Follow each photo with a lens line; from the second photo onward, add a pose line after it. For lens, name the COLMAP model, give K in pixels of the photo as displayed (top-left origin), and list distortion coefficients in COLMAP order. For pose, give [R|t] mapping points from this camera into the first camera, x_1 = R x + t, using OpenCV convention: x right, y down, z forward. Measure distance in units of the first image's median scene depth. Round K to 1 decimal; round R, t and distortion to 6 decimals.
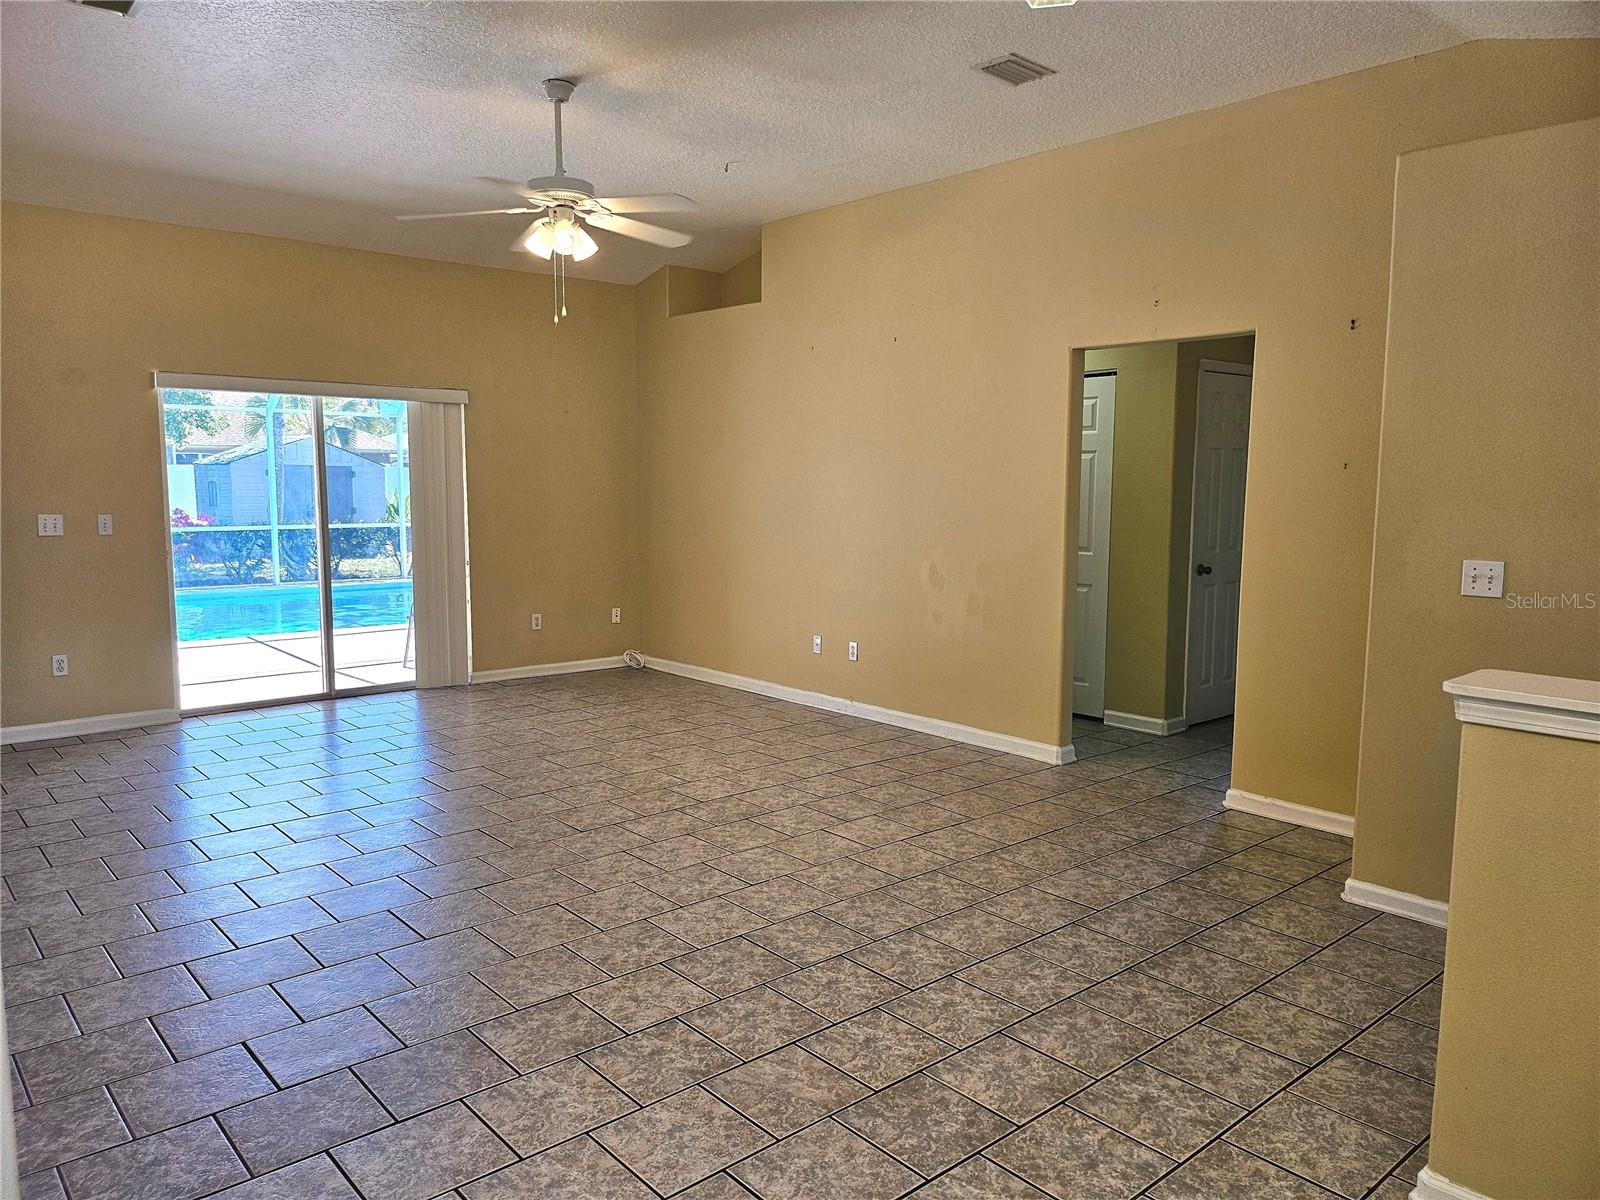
lens RADIAL K [[1123.7, 0, 806.1], [0, 1123.7, 584.1], [0, 0, 1]] dist [0.028560, -0.029047]
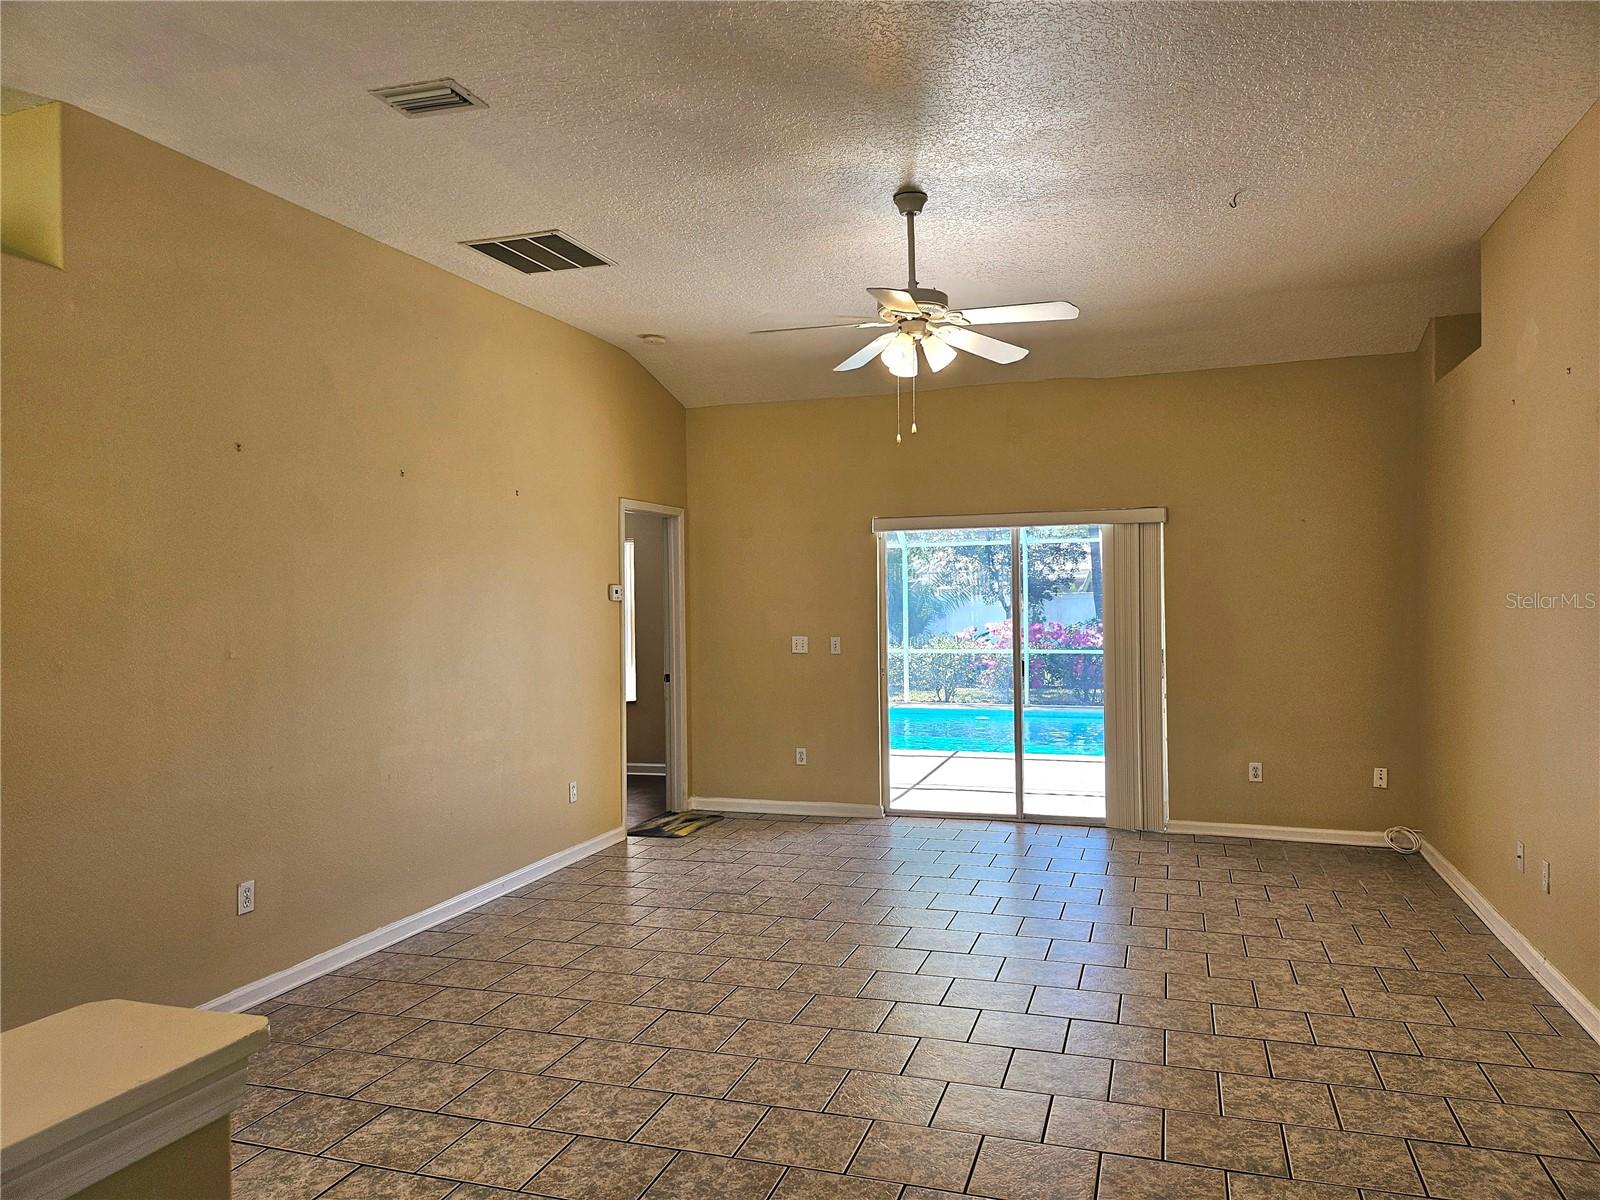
lens RADIAL K [[1123.7, 0, 793.0], [0, 1123.7, 607.2], [0, 0, 1]] dist [0.028560, -0.029047]
pose [[0.505578, -0.006049, -0.862760, 0.353109], [-0.068986, 0.996490, -0.047412, -0.028652], [0.860019, 0.083489, 0.503386, 0.303479]]
